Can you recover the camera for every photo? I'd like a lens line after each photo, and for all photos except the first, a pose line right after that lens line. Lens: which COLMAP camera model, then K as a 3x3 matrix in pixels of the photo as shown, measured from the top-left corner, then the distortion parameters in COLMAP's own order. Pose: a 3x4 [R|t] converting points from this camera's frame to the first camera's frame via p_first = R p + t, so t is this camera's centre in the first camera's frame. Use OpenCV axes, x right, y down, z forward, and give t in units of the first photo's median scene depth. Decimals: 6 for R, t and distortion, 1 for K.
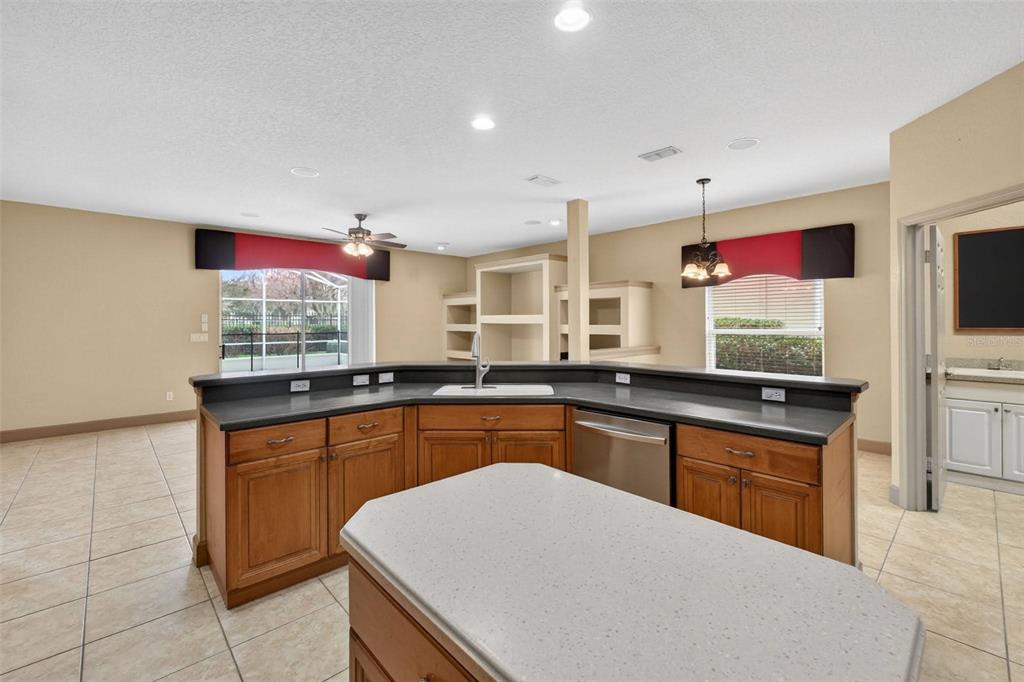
lens RADIAL K [[435.4, 0, 520.1], [0, 435.4, 323.9], [0, 0, 1]] dist [-0.001774, -0.000274]
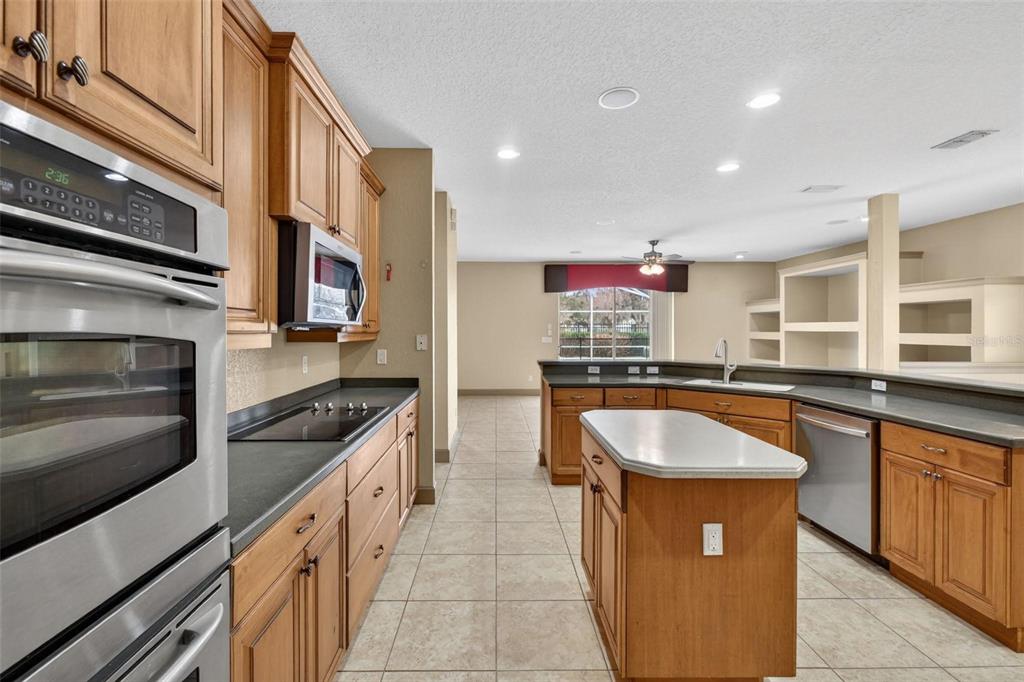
lens RADIAL K [[435.4, 0, 512.1], [0, 435.4, 336.0], [0, 0, 1]] dist [-0.001774, -0.000274]
pose [[0.748494, 0.011756, -0.663038, 0.159742], [-0.005308, 0.999917, 0.011737, 0.002061], [0.663121, -0.005265, 0.748494, -0.187317]]
